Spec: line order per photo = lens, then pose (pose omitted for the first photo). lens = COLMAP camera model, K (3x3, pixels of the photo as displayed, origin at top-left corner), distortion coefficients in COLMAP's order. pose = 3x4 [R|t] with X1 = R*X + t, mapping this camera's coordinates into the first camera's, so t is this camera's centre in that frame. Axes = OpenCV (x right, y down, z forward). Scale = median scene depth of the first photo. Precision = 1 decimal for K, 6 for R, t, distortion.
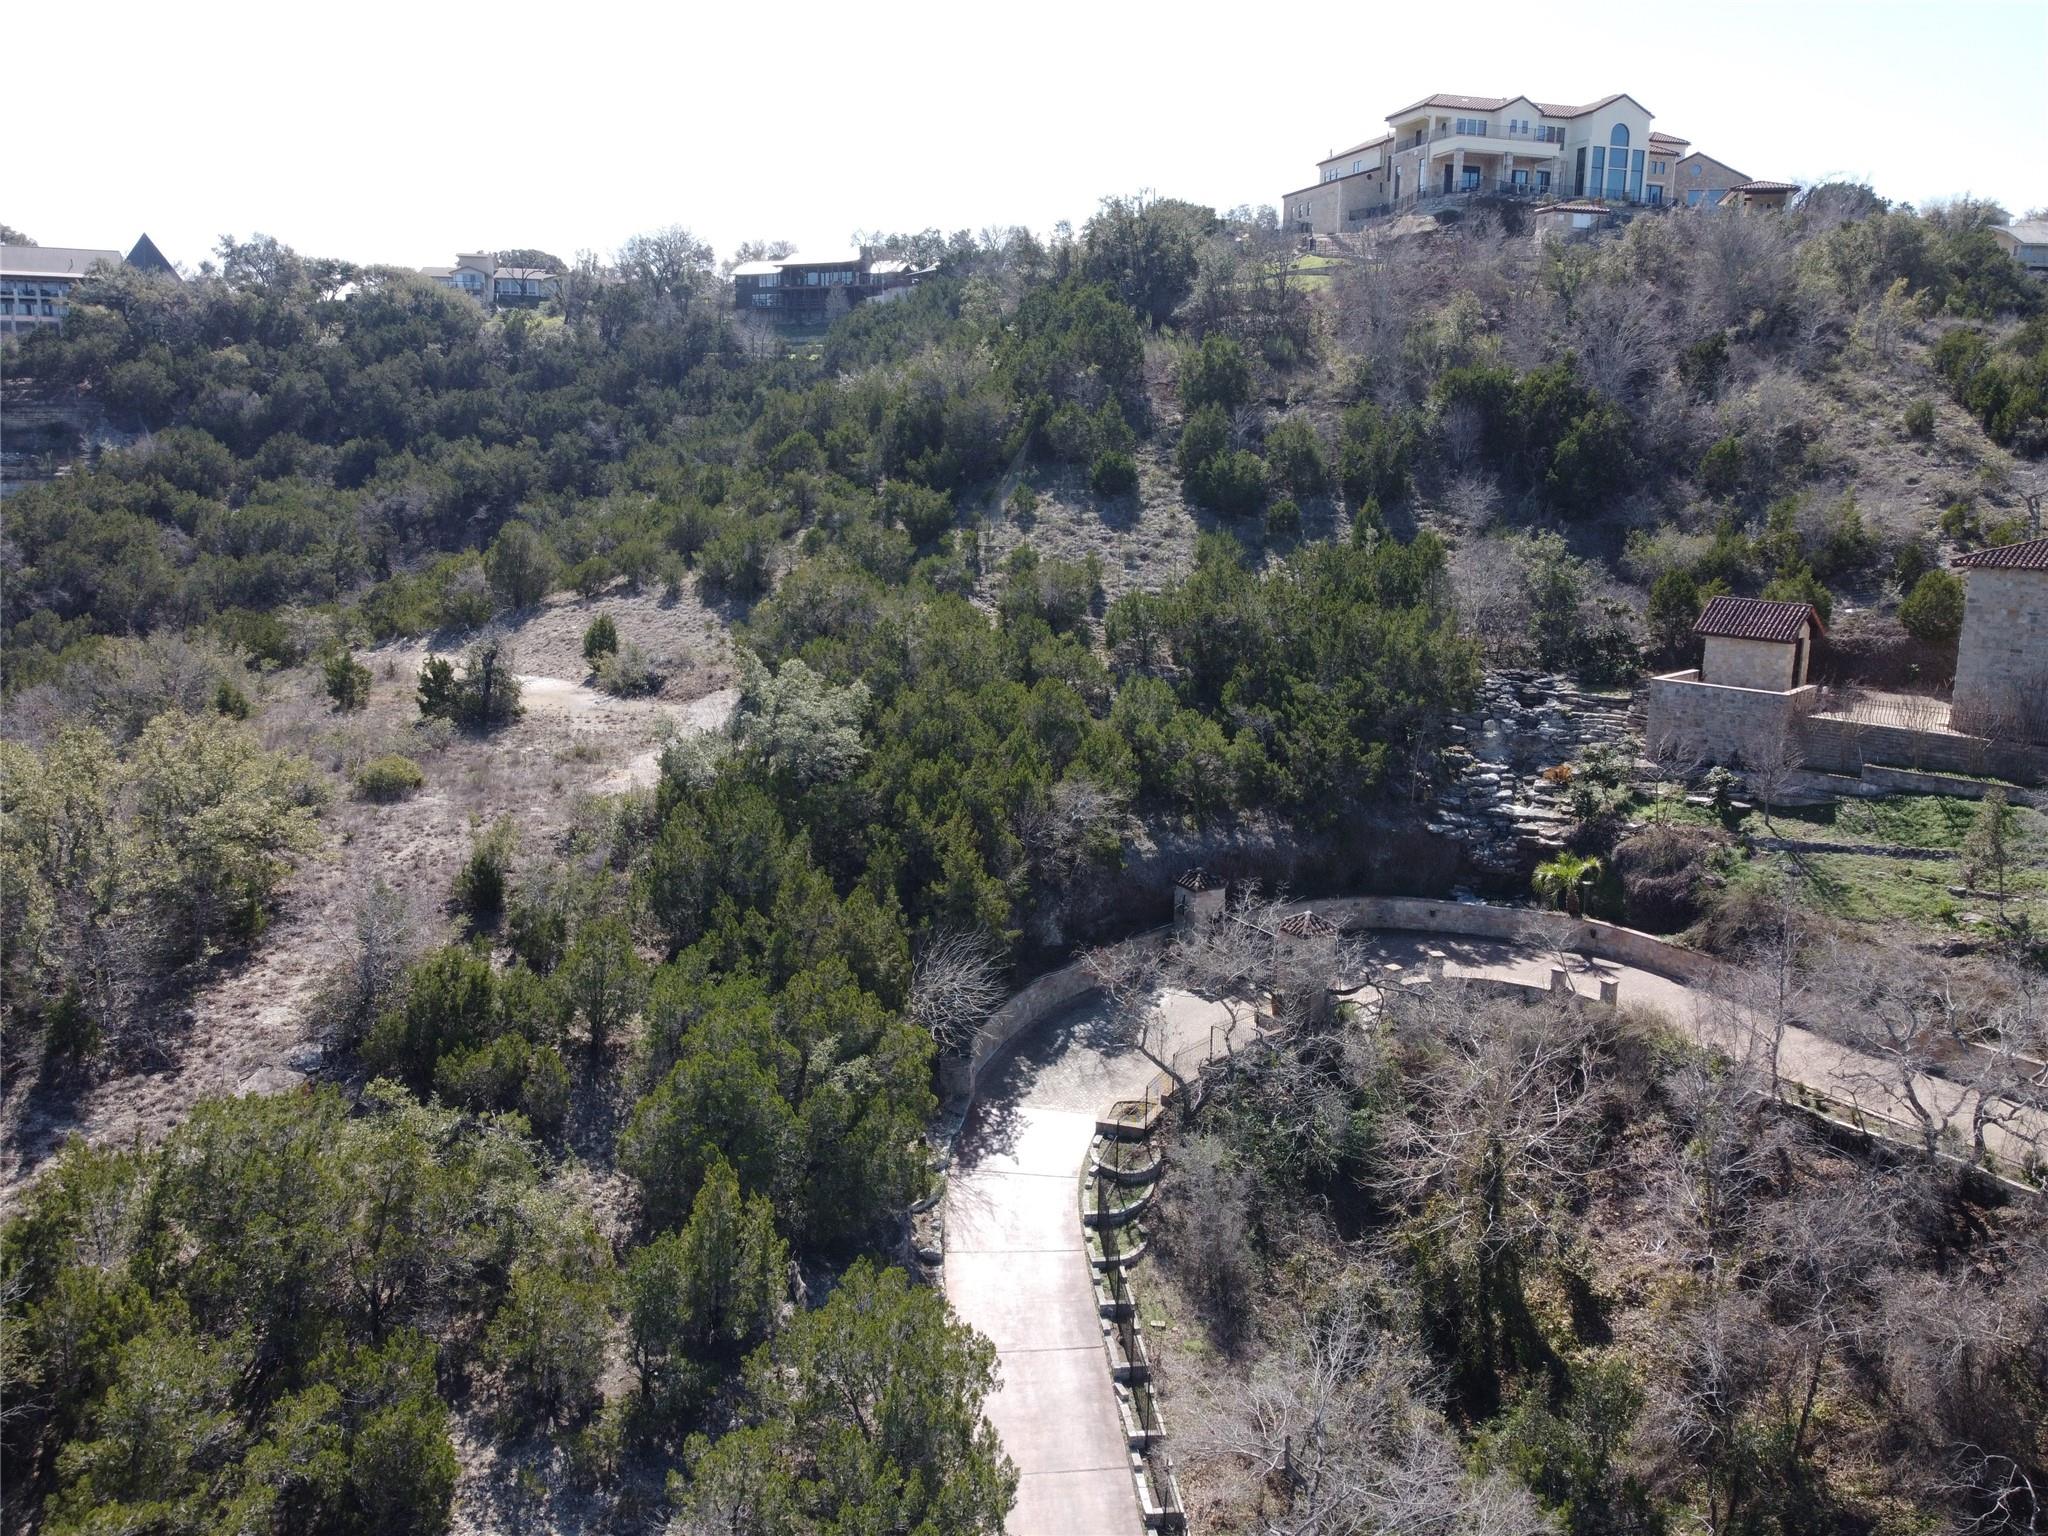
lens RADIAL K [[1544.9, 0, 1023.3], [0, 1544.9, 761.9], [0, 0, 1]] dist [-0.014609, -0.003488]
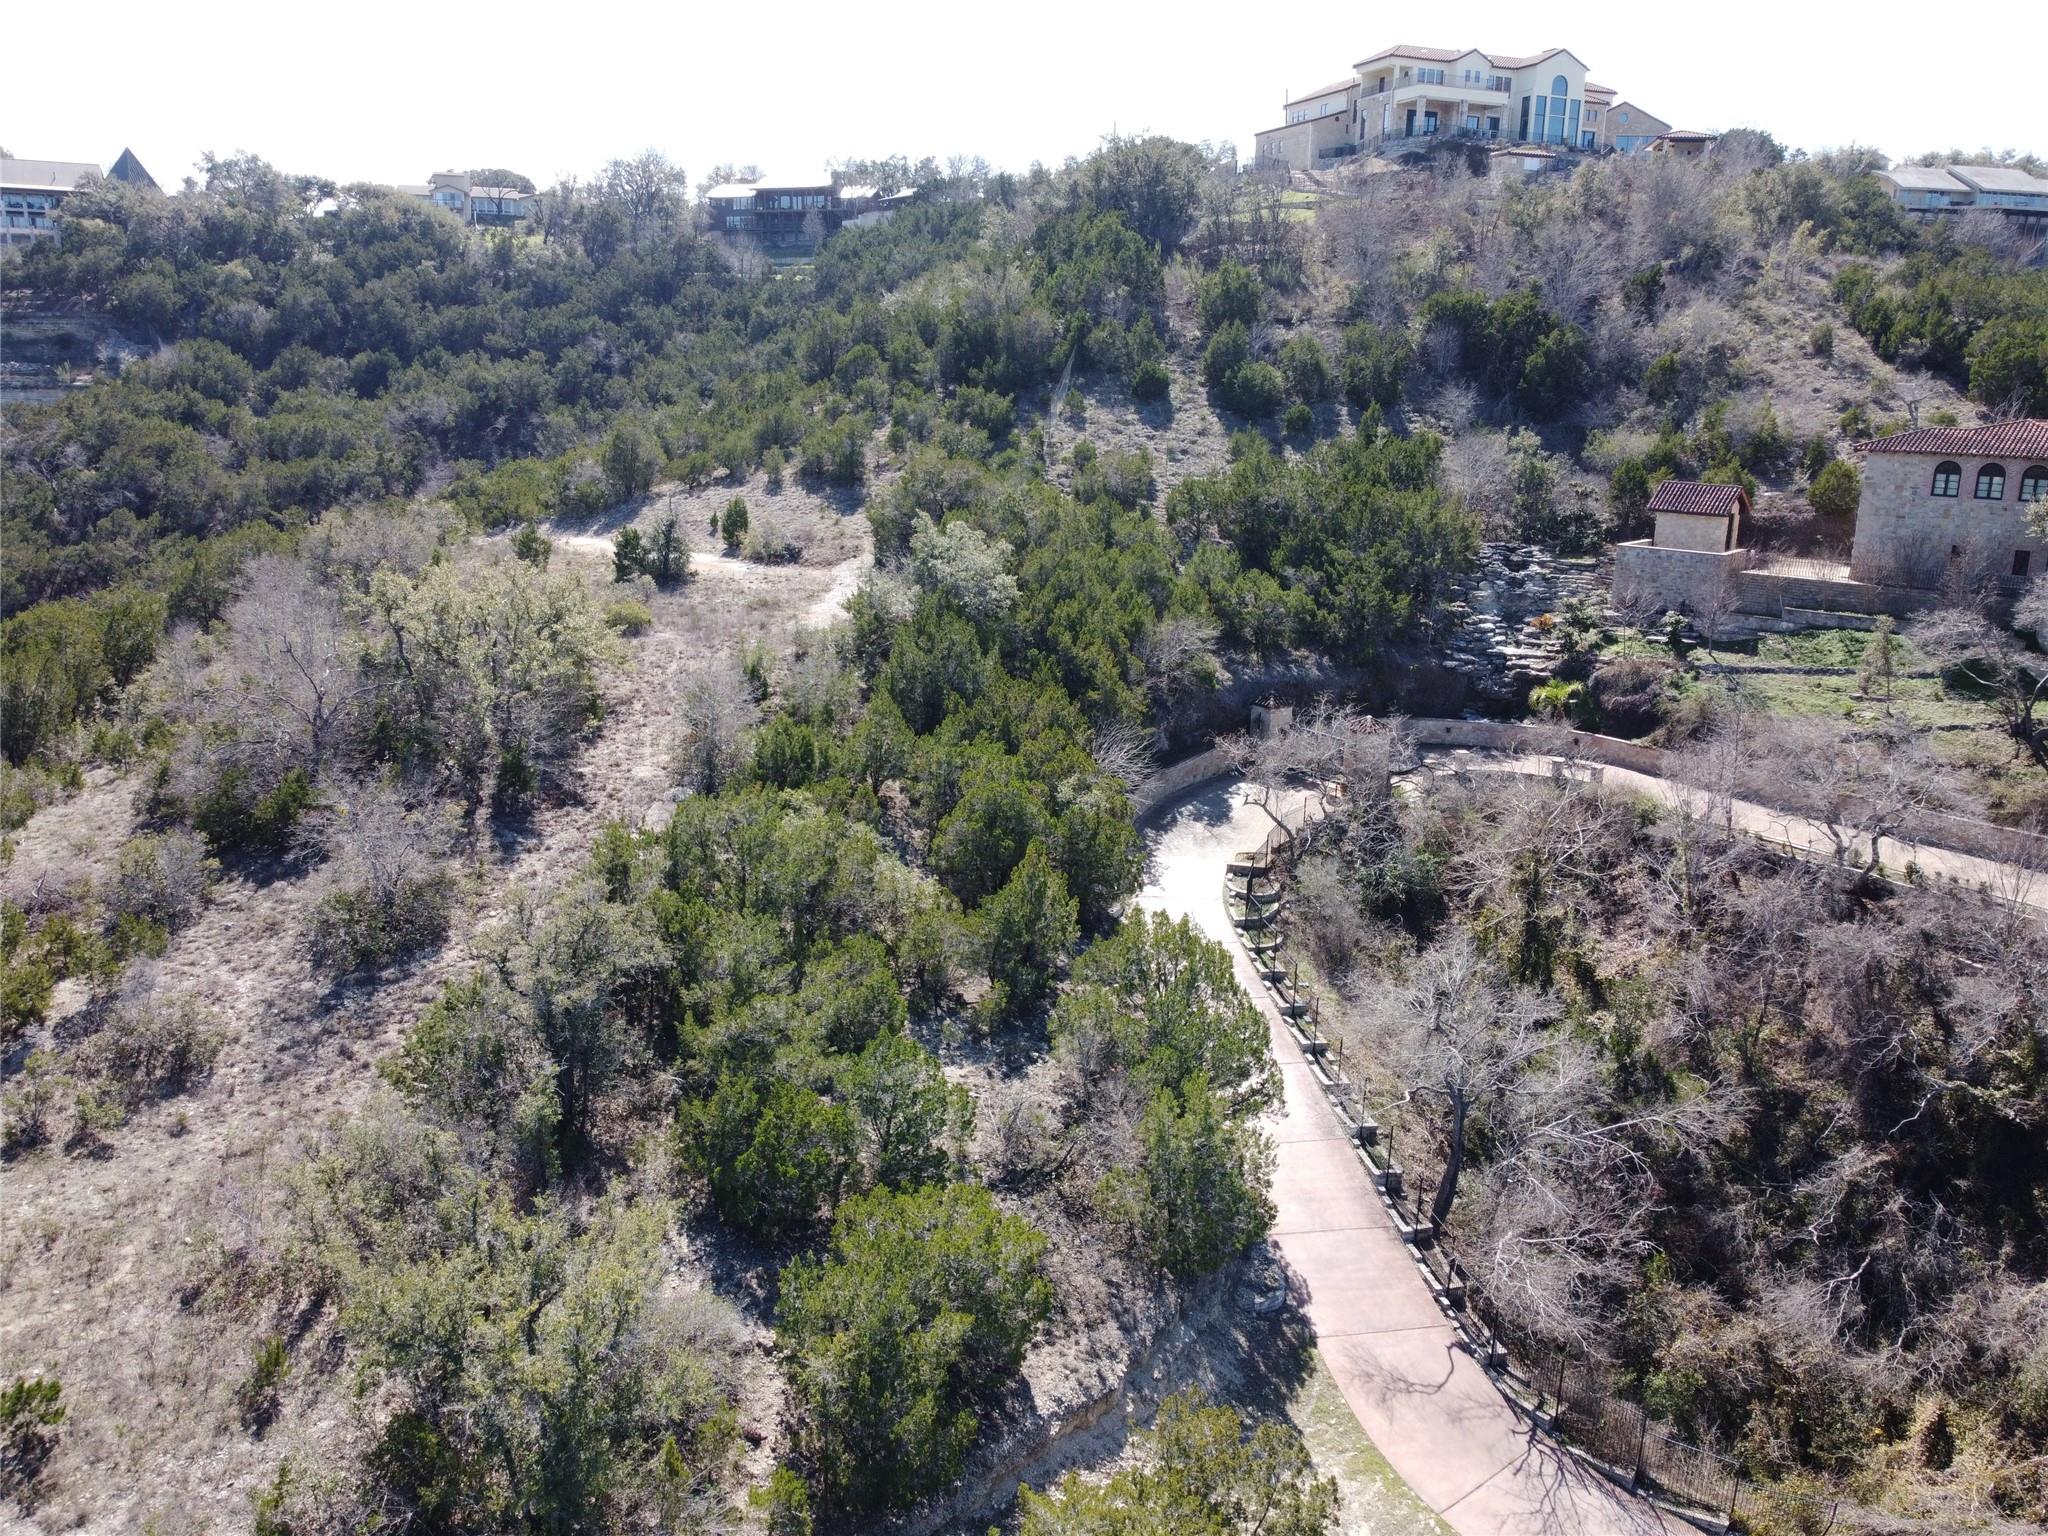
lens RADIAL K [[1544.9, 0, 1023.3], [0, 1544.9, 761.9], [0, 0, 1]] dist [-0.014609, -0.003488]
pose [[0.997740, -0.008970, 0.066587, -0.118960], [0.005984, 0.998973, 0.044913, 0.047555], [-0.066922, -0.044413, 0.996769, -0.166802]]
